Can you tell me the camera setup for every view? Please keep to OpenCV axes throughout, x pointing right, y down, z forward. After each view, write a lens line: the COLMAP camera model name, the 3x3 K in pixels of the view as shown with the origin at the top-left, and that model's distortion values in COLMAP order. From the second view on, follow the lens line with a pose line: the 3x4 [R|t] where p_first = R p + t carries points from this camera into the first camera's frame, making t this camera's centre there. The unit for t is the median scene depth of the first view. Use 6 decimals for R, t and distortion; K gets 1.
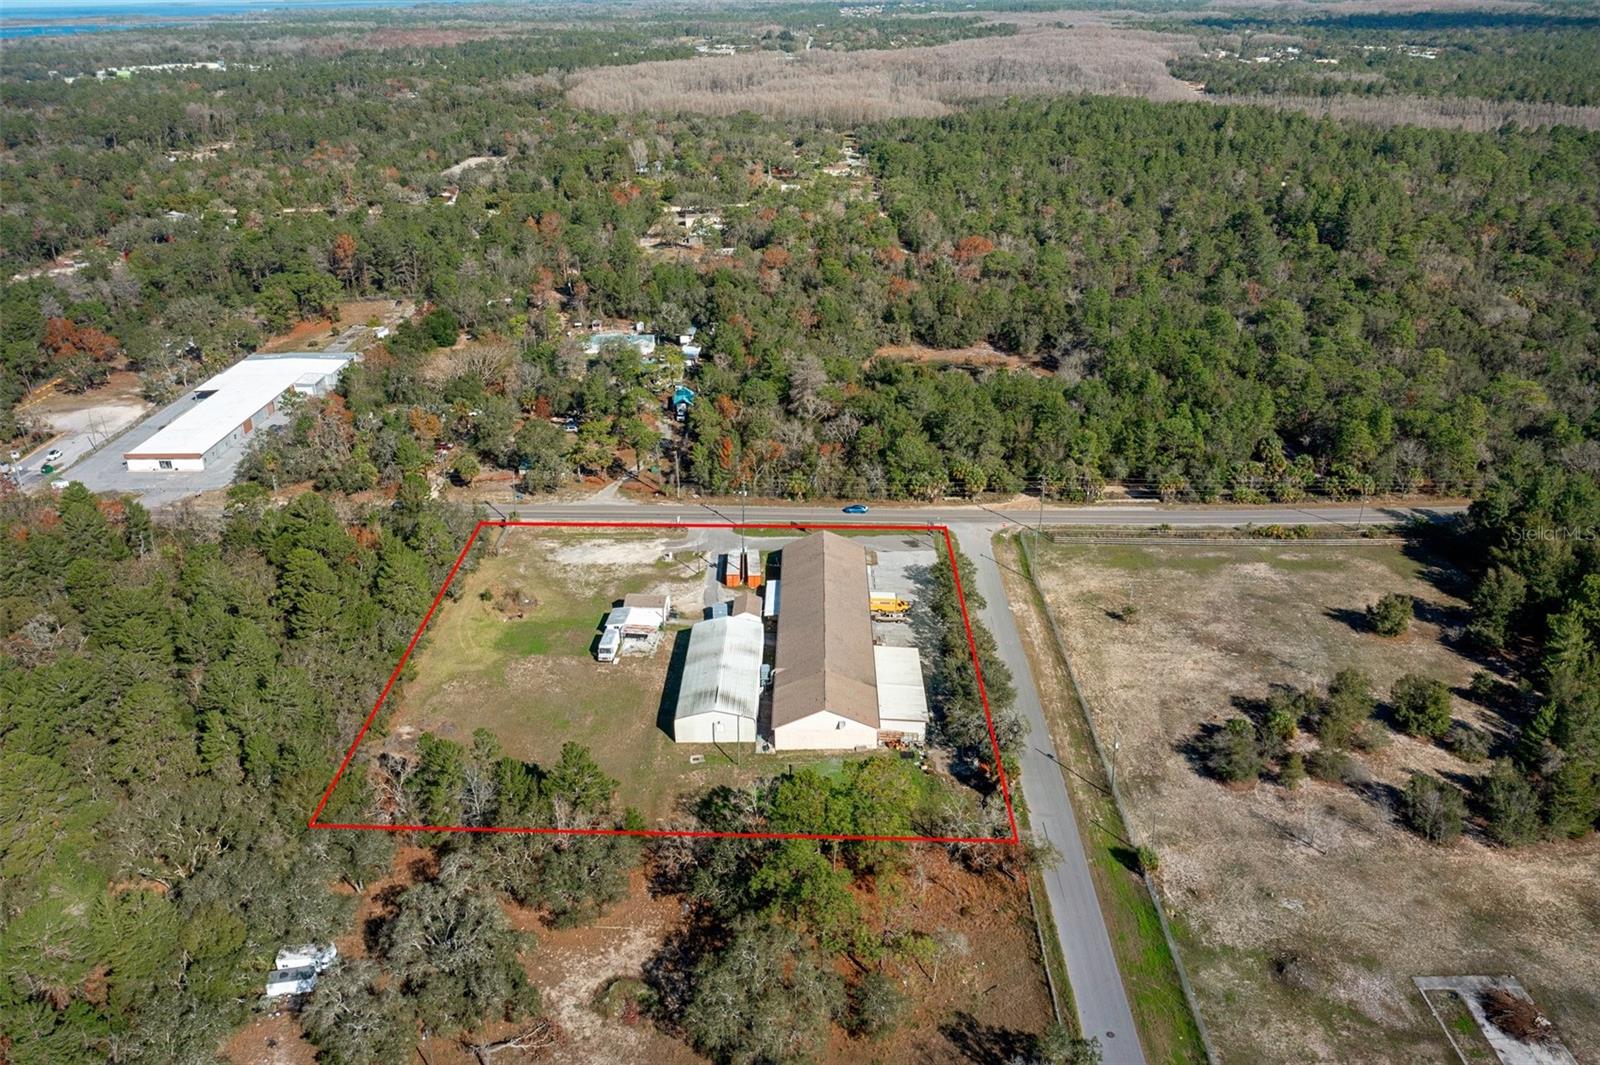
lens RADIAL K [[1262.4, 0, 797.7], [0, 1262.4, 539.5], [0, 0, 1]] dist [0.002699, 0.010049]
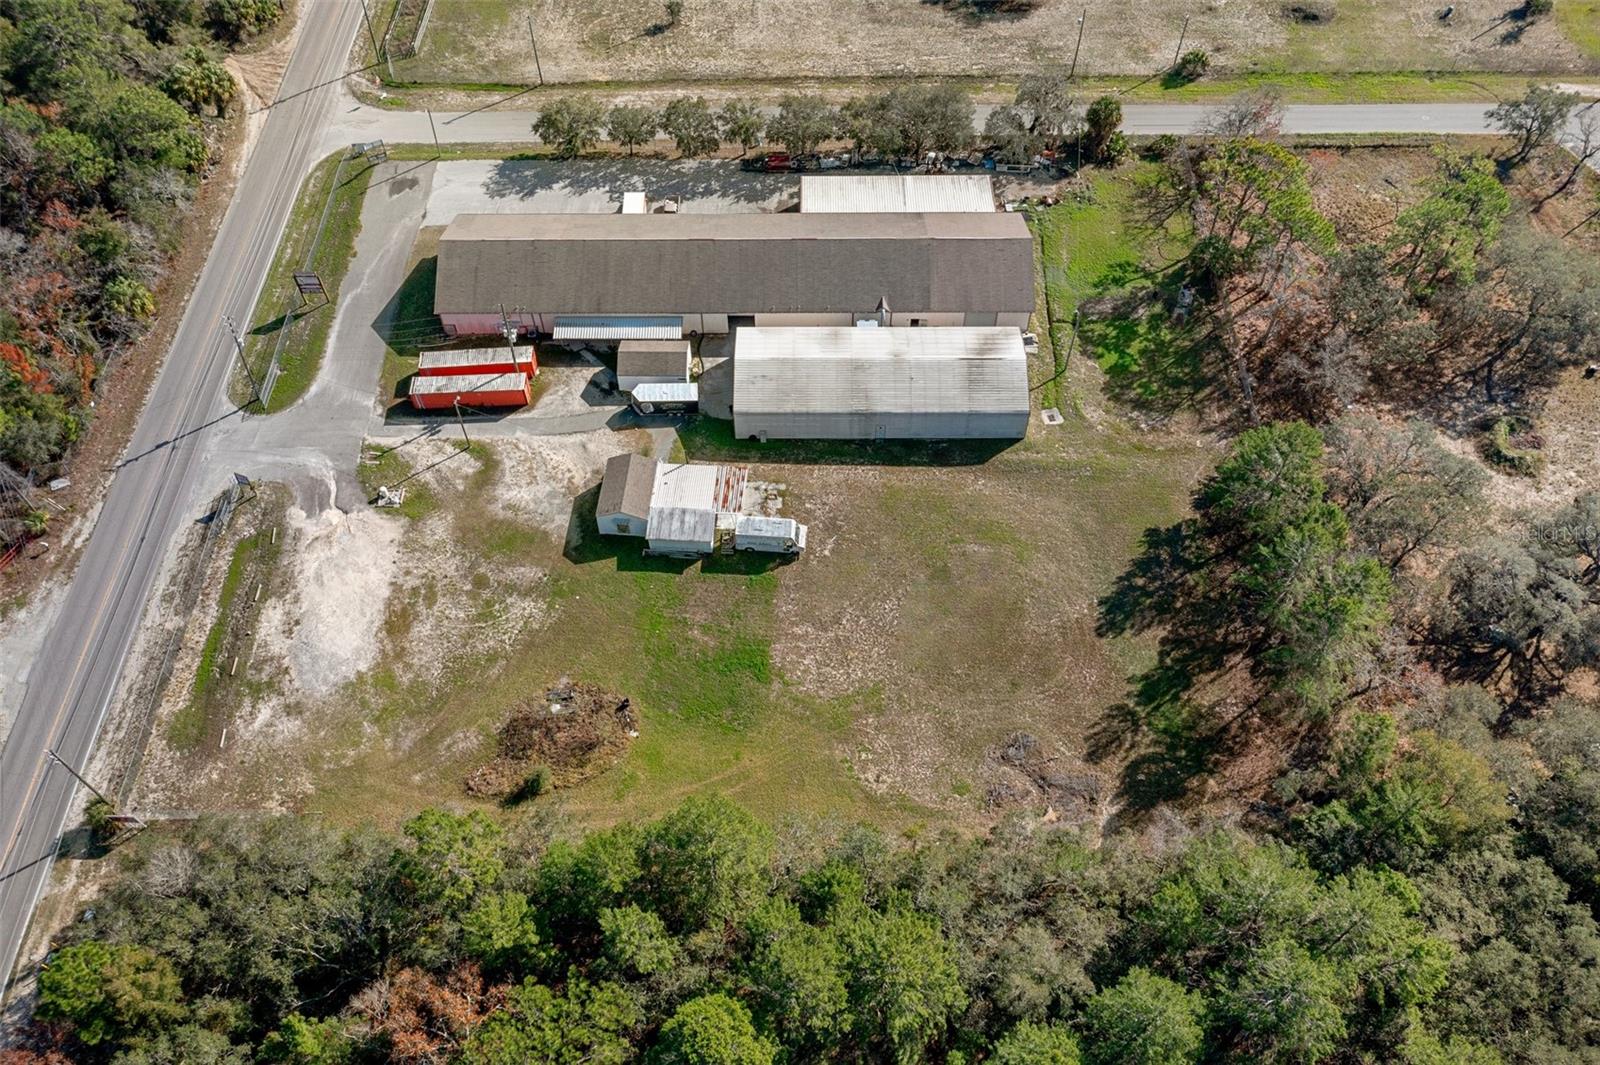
lens RADIAL K [[1270.9, 0, 796.7], [0, 1270.9, 529.2], [0, 0, 1]] dist [0.001799, 0.003815]
pose [[-0.013446, -0.807332, 0.589945, -0.451187], [0.412772, 0.532899, 0.738673, -0.312849], [-0.910735, 0.253445, 0.326079, 0.741464]]
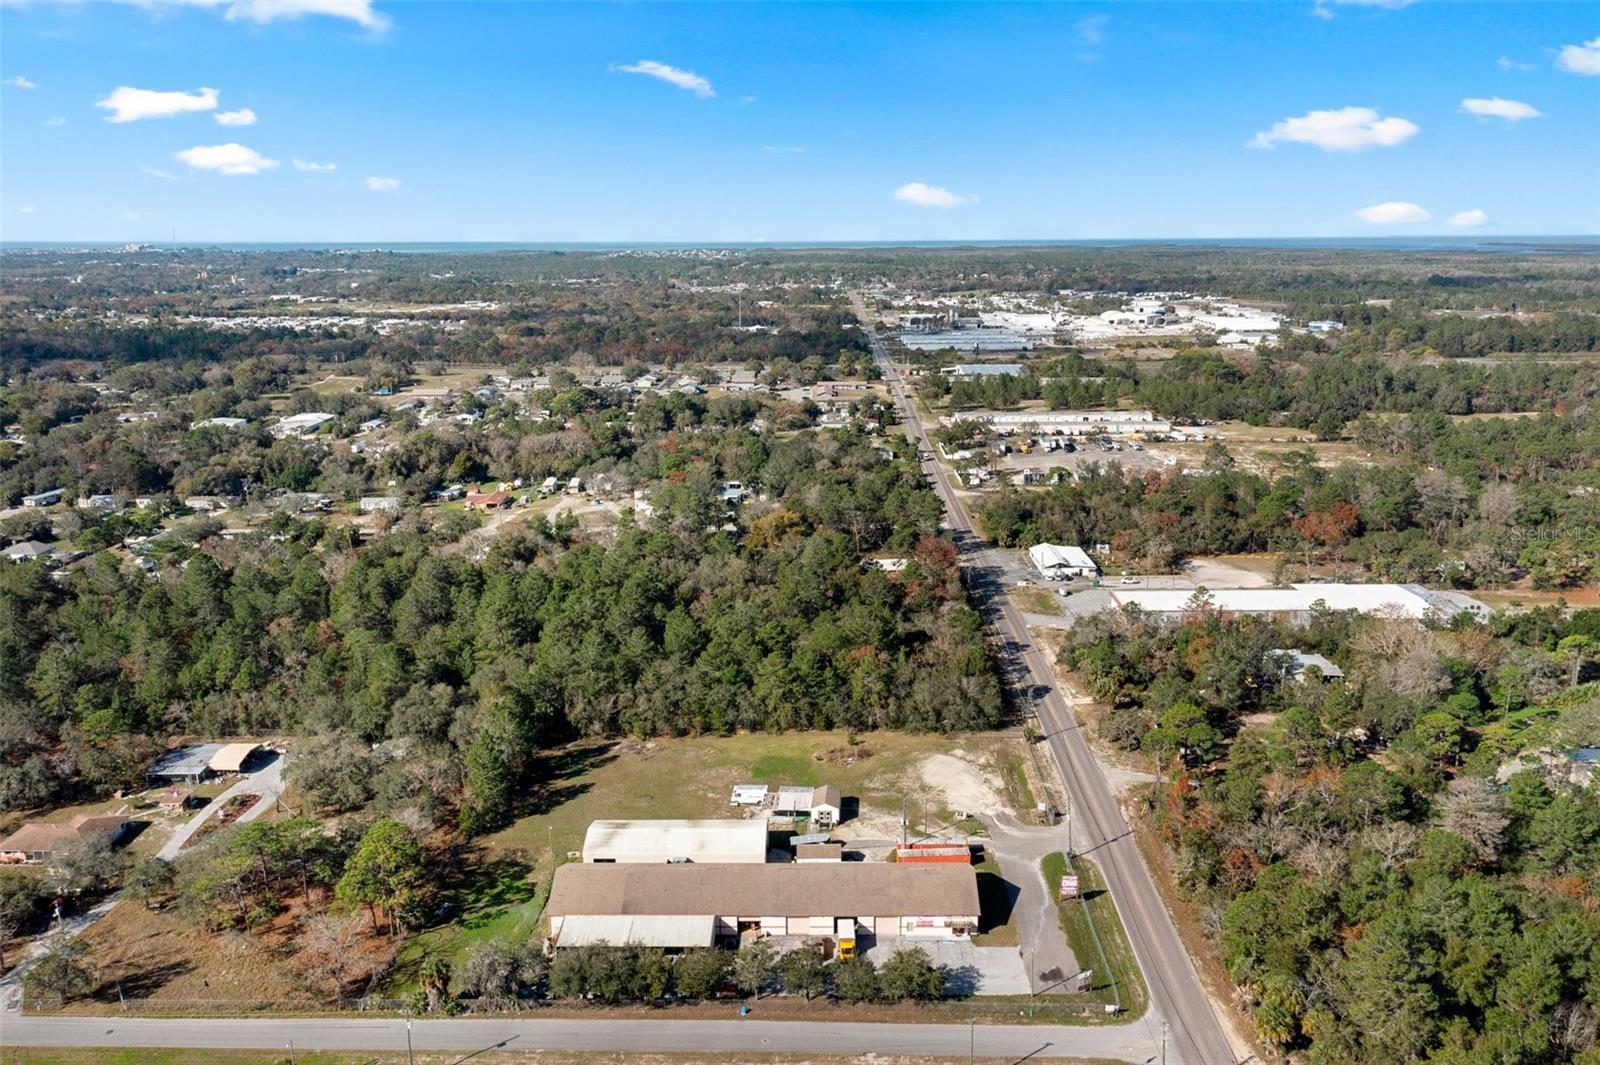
lens RADIAL K [[1273.2, 0, 795.1], [0, 1273.2, 531.6], [0, 0, 1]] dist [-0.001724, 0.006795]
pose [[-0.003507, 0.249979, -0.968245, 0.795625], [-0.397728, 0.888024, 0.230708, -0.358892], [0.917497, 0.385907, 0.096309, 0.779436]]
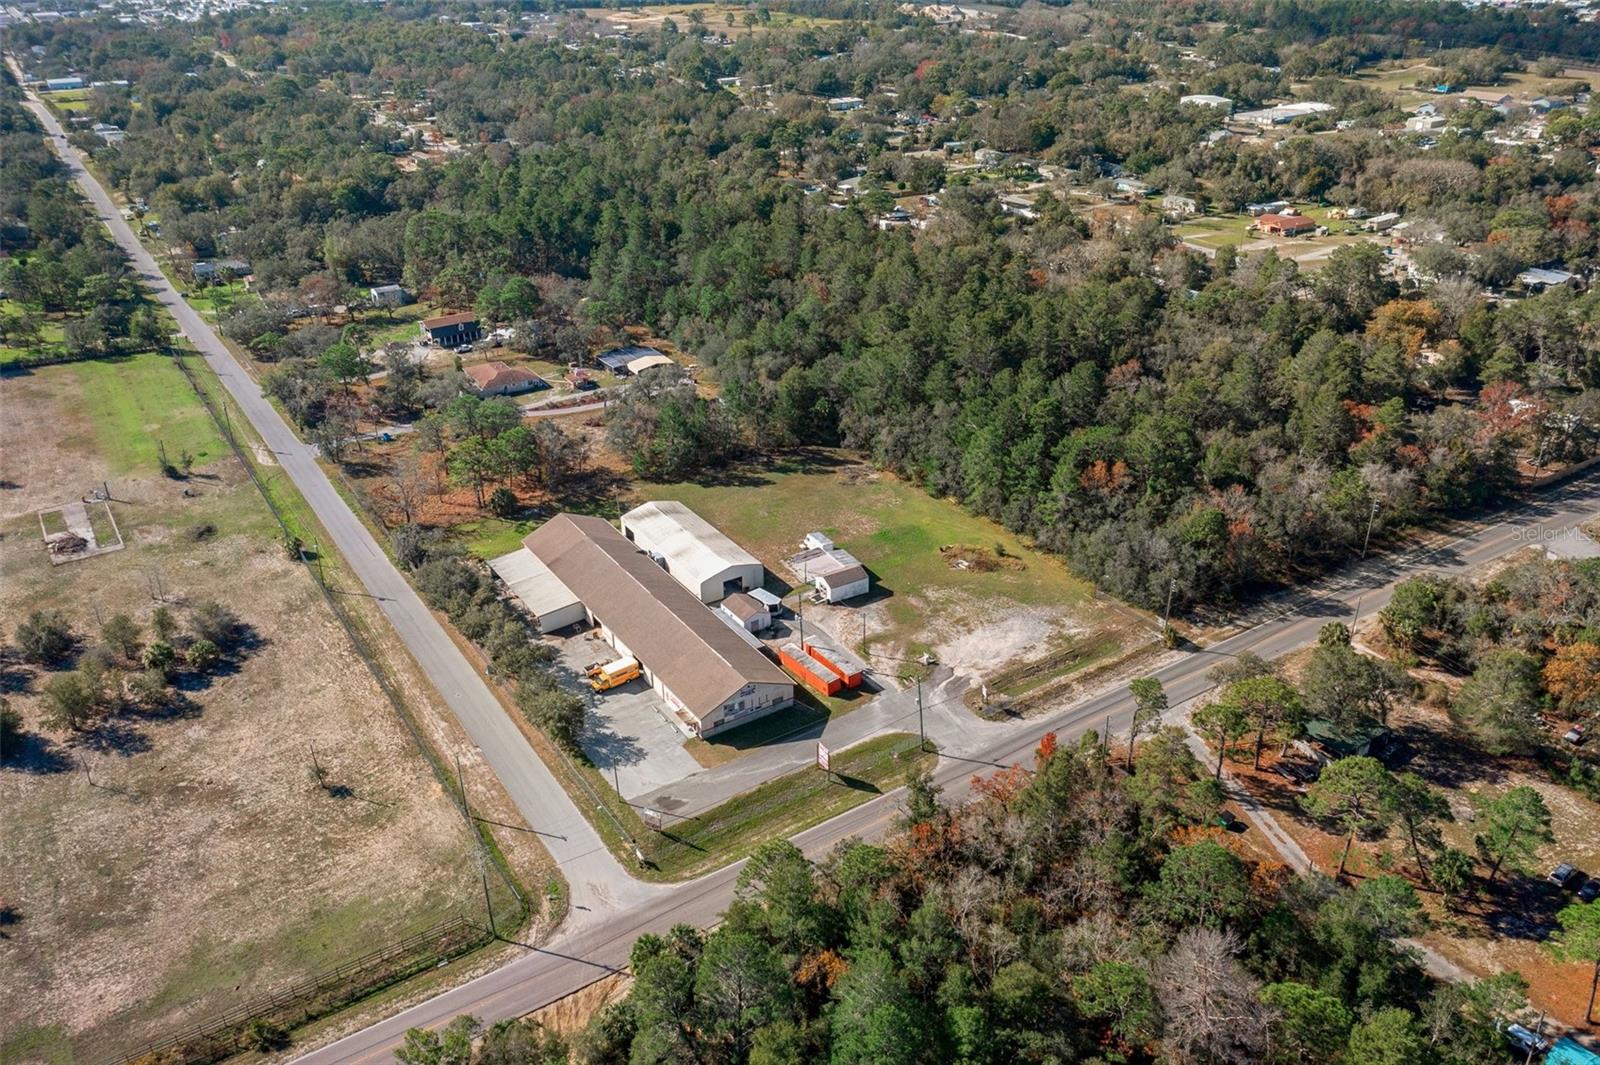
lens RADIAL K [[1262.4, 0, 797.7], [0, 1262.4, 539.5], [0, 0, 1]] dist [0.002699, 0.010049]
pose [[-0.830179, 0.275706, -0.484551, 0.344883], [-0.206142, 0.655743, 0.726296, -0.627734], [0.517985, 0.702842, -0.487549, 1.388757]]
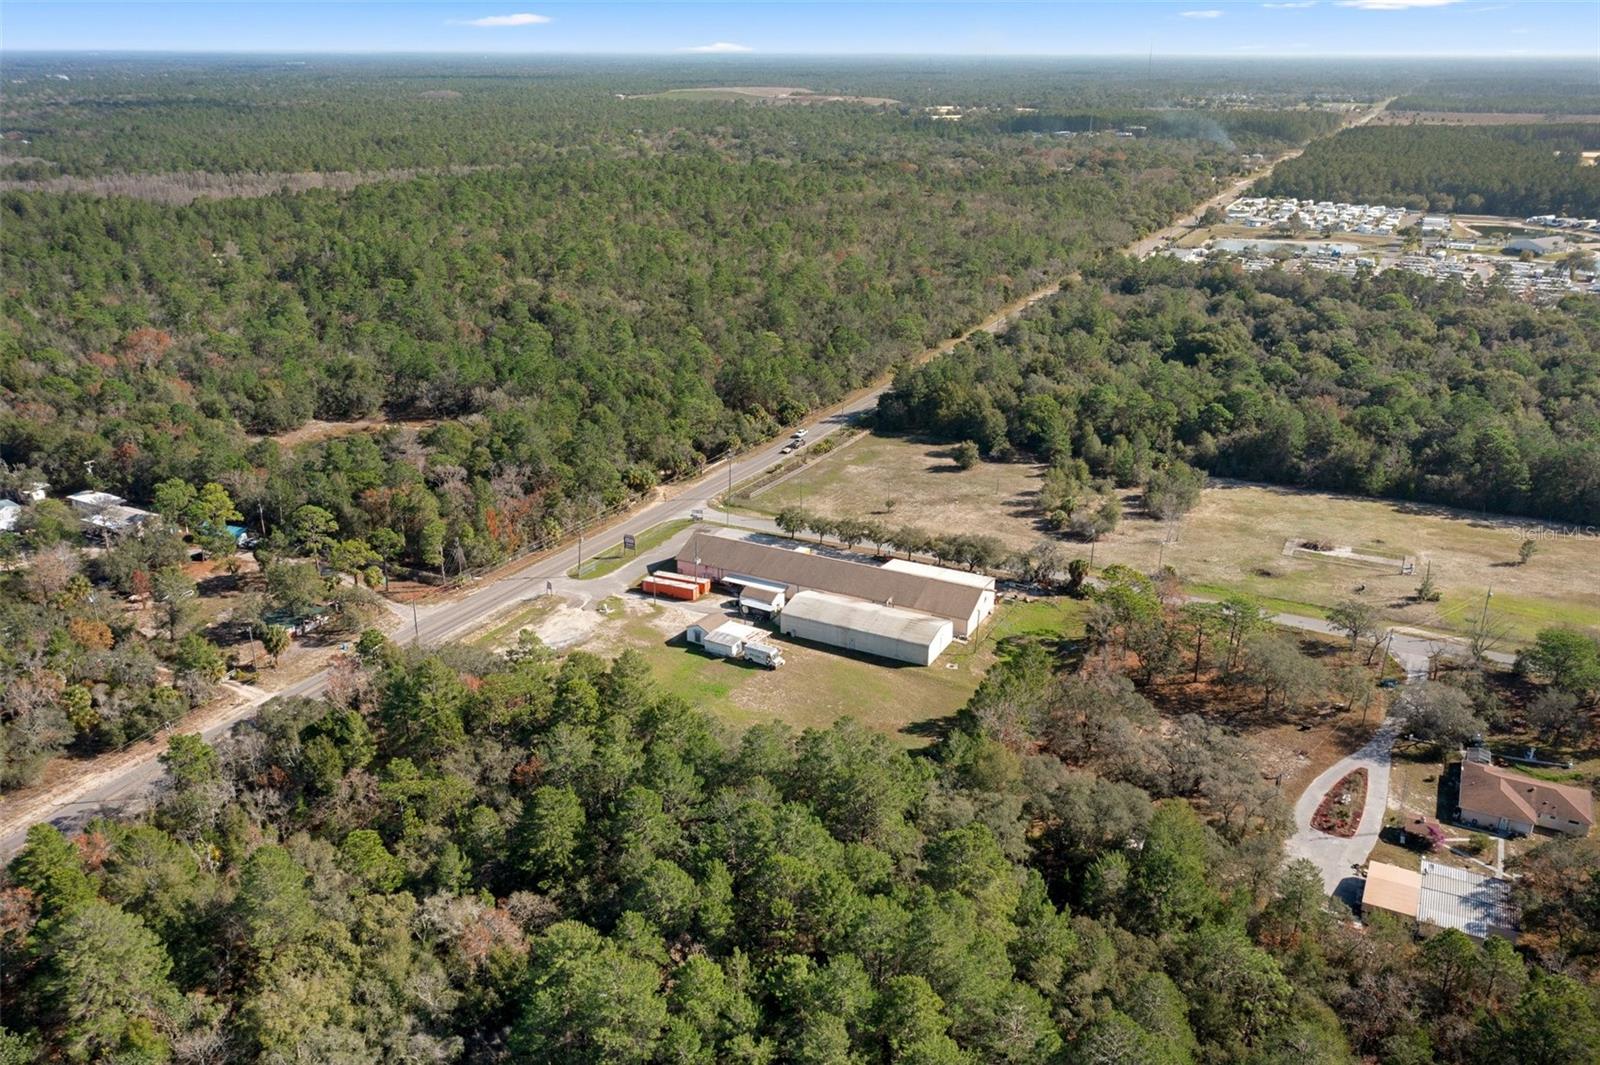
lens RADIAL K [[1273.2, 0, 795.1], [0, 1273.2, 531.6], [0, 0, 1]] dist [-0.001724, 0.006795]
pose [[0.449193, -0.297239, 0.842541, -0.932530], [0.354837, 0.924823, 0.137089, -0.137706], [-0.819949, 0.237385, 0.520895, 0.366917]]
